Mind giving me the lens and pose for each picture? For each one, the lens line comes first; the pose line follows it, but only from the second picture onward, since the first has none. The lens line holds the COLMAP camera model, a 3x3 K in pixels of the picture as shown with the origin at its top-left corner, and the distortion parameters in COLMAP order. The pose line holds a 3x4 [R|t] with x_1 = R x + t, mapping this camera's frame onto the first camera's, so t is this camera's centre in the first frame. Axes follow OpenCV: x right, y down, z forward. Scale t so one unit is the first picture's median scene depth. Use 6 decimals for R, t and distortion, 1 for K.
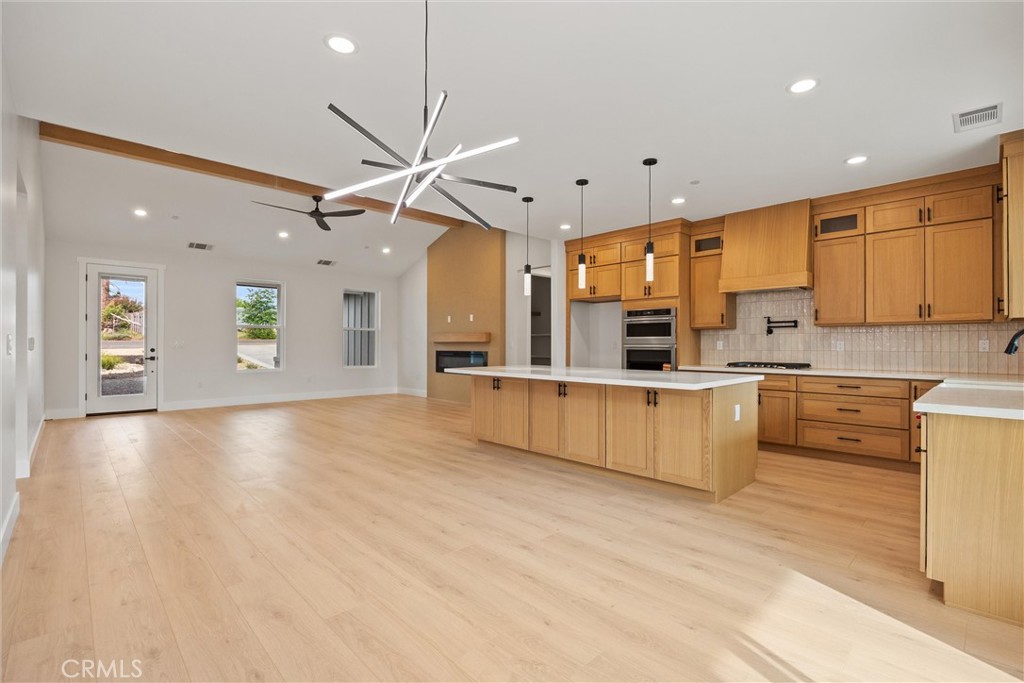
lens RADIAL K [[467.6, 0, 515.4], [0, 467.6, 343.6], [0, 0, 1]] dist [-0.010052, 0.001122]
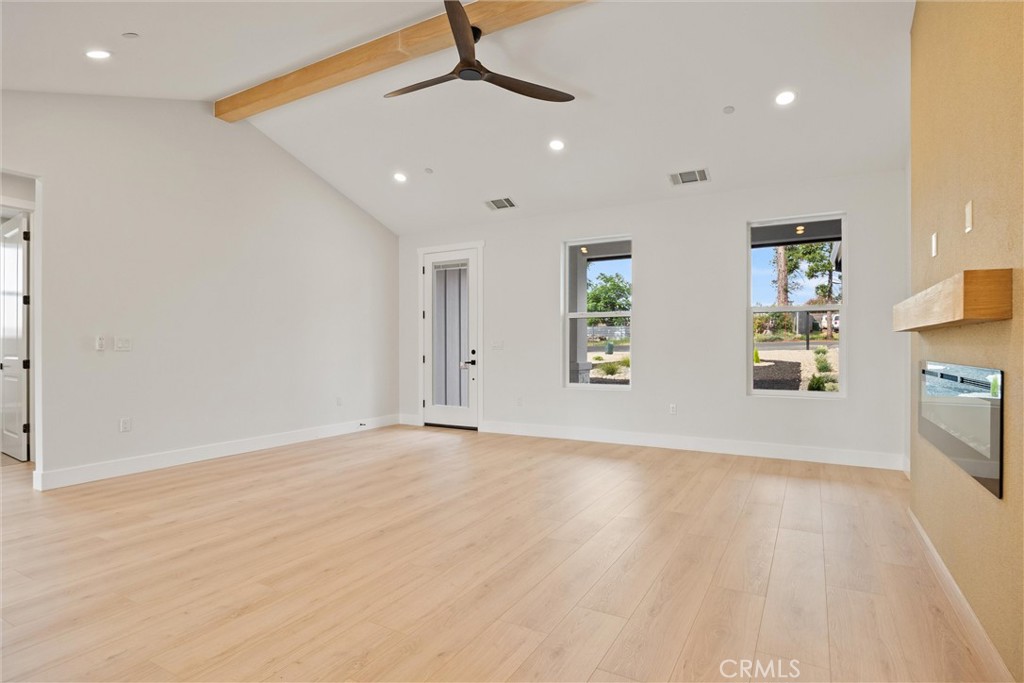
lens RADIAL K [[528.4, 0, 520.7], [0, 528.4, 345.1], [0, 0, 1]] dist [-0.005502, 0.000923]
pose [[0.287889, -0.005639, -0.957647, 0.137981], [0.003094, 0.999983, -0.004958, 0.010835], [0.957659, -0.001535, 0.287902, 1.190048]]
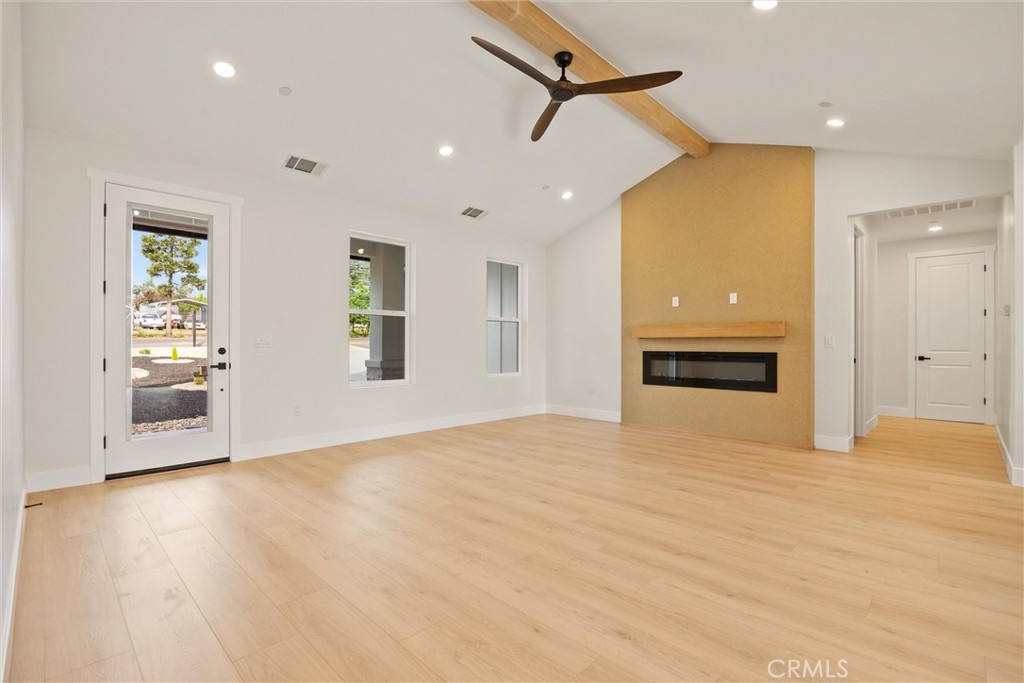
lens RADIAL K [[467.6, 0, 506.5], [0, 467.6, 338.6], [0, 0, 1]] dist [-0.010052, 0.001122]
pose [[0.999651, 0.000792, 0.026406, -0.668104], [-0.000497, 0.999938, -0.011166, 0.008812], [-0.026413, 0.011148, 0.999589, 0.642455]]
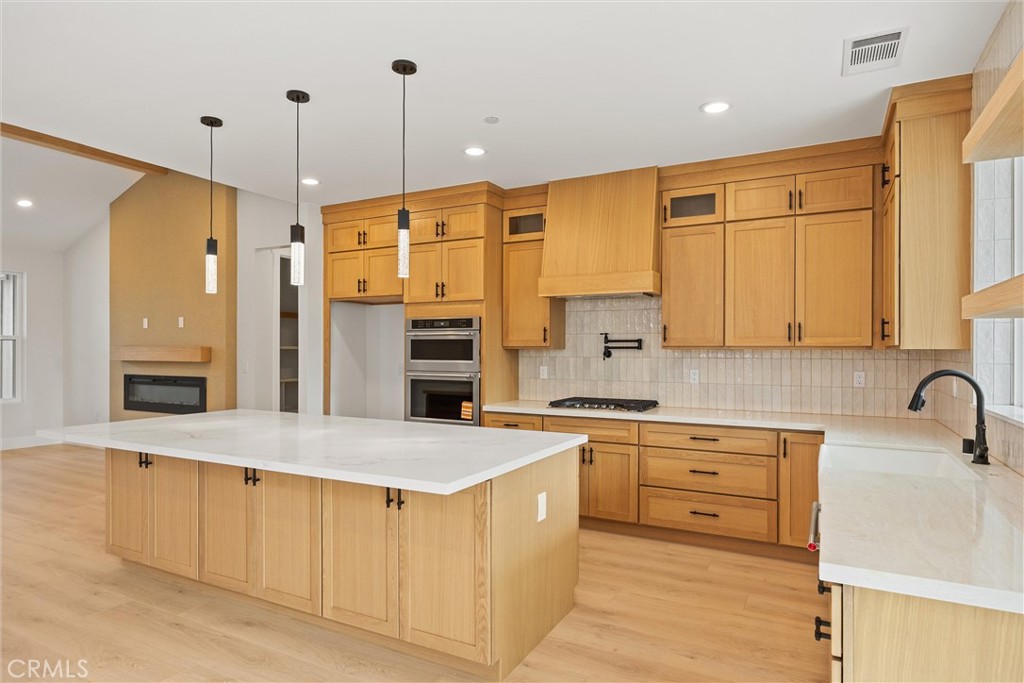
lens RADIAL K [[588.3, 0, 514.3], [0, 588.3, 350.5], [0, 0, 1]] dist [0.004052, -0.002898]
pose [[0.952782, -0.000463, 0.303654, 0.146949], [-0.001242, 0.999985, 0.005422, -0.036932], [-0.303652, -0.005544, 0.952767, 0.204323]]
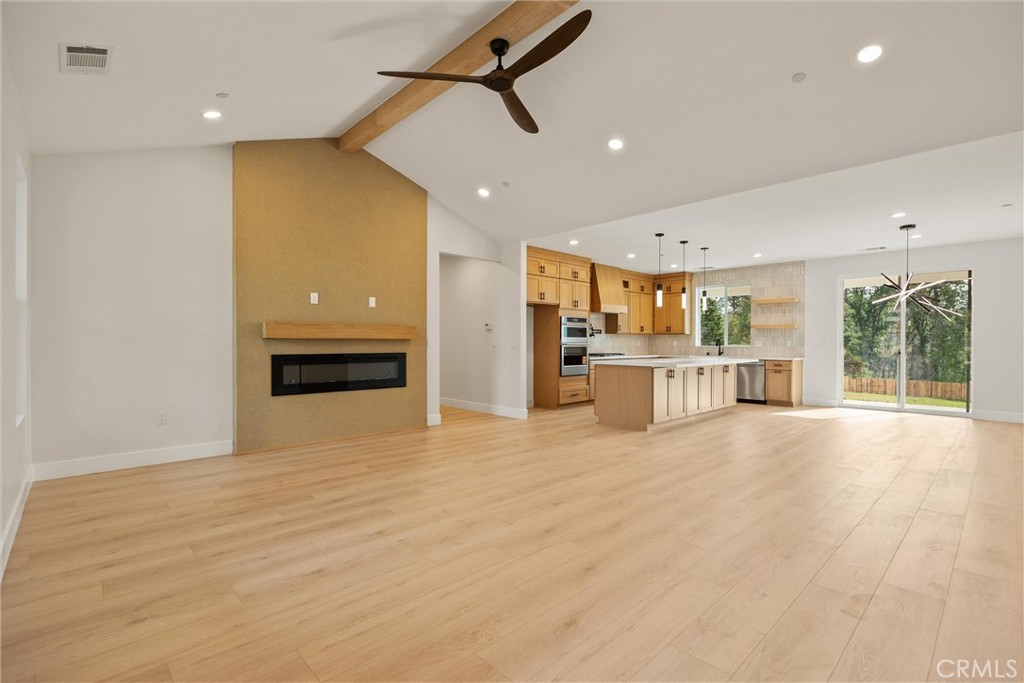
lens RADIAL K [[467.6, 0, 517.2], [0, 467.6, 347.0], [0, 0, 1]] dist [-0.010052, 0.001122]
pose [[0.008721, -0.009507, 0.999917, -1.220557], [-0.002614, 0.999951, 0.009530, 0.001074], [-0.999959, -0.002697, 0.008696, 1.300700]]
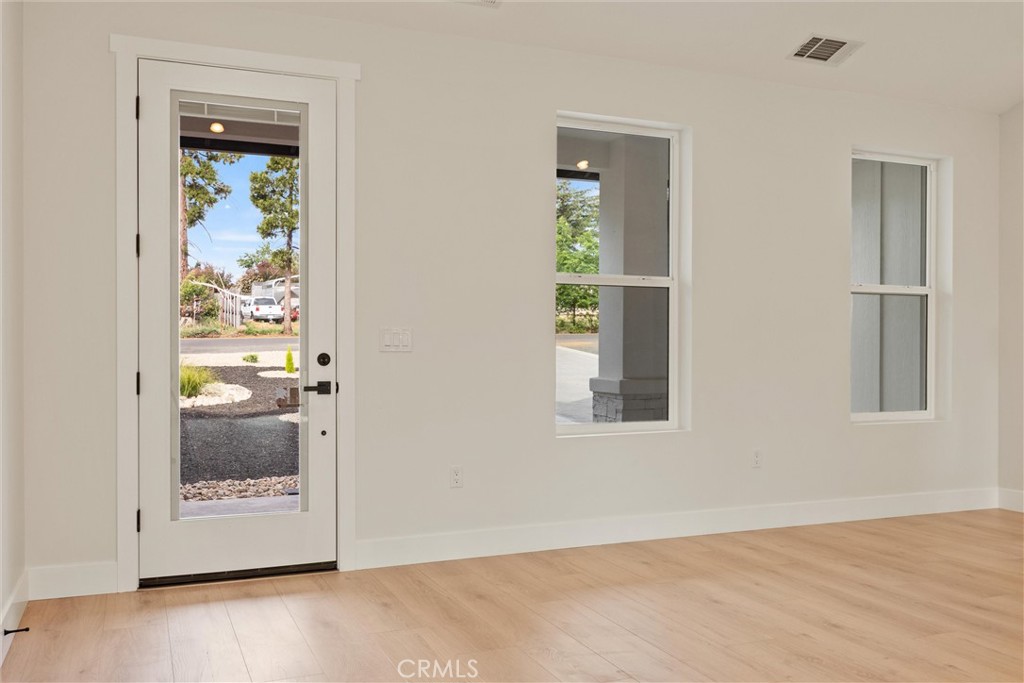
lens RADIAL K [[880.9, 0, 511.9], [0, 880.9, 351.7], [0, 0, 1]] dist [-0.005264, 0.011145]
pose [[0.934259, 0.002898, -0.356583, -0.691537], [-0.000390, 0.999975, 0.007106, 0.008794], [0.356594, -0.006500, 0.934237, 0.770913]]
